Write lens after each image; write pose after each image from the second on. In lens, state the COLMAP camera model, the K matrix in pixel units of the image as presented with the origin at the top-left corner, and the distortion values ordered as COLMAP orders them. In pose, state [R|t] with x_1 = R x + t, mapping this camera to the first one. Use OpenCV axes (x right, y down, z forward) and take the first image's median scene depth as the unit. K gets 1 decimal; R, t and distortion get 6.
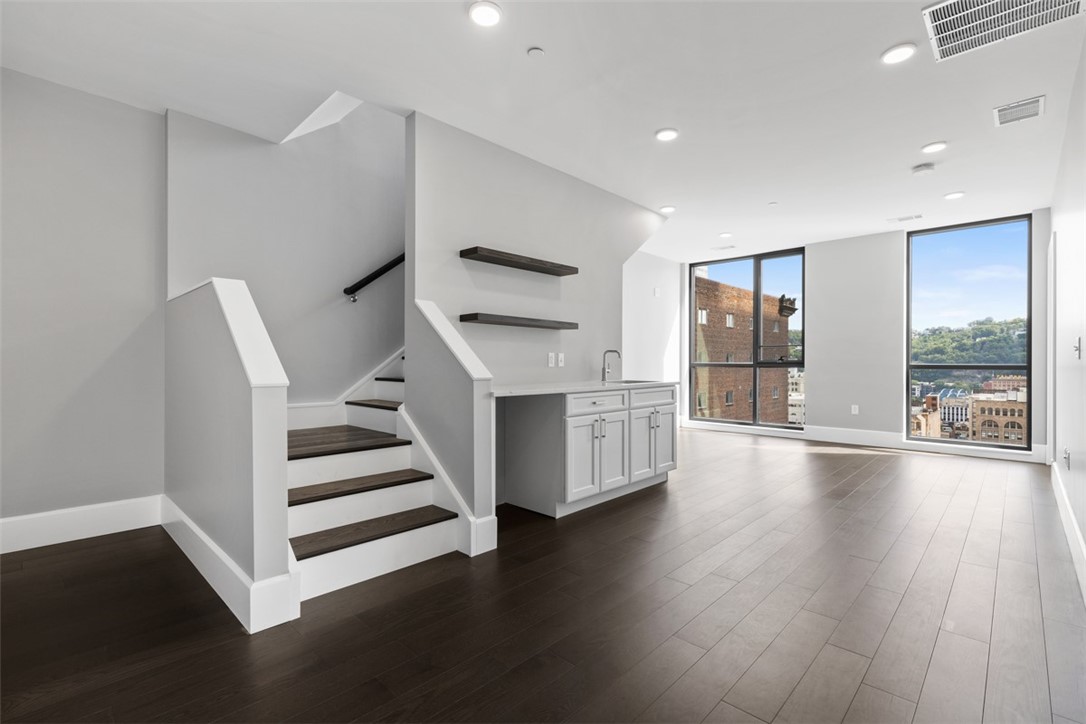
lens RADIAL K [[491.2, 0, 537.3], [0, 491.2, 360.0], [0, 0, 1]] dist [0.002242, -0.000935]
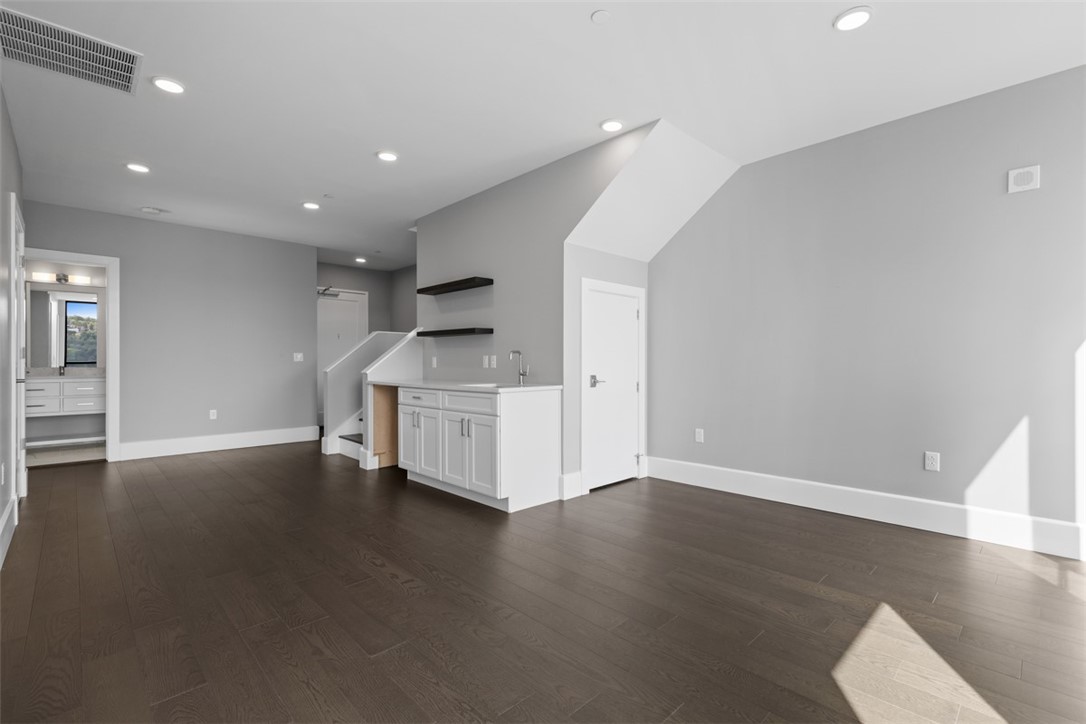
lens RADIAL K [[491.2, 0, 535.8], [0, 491.2, 364.4], [0, 0, 1]] dist [0.002242, -0.000935]
pose [[-0.035010, -0.005807, -0.999370, 1.159895], [0.000205, 0.999983, -0.005817, 0.011458], [0.999387, -0.000409, -0.035008, 1.175545]]
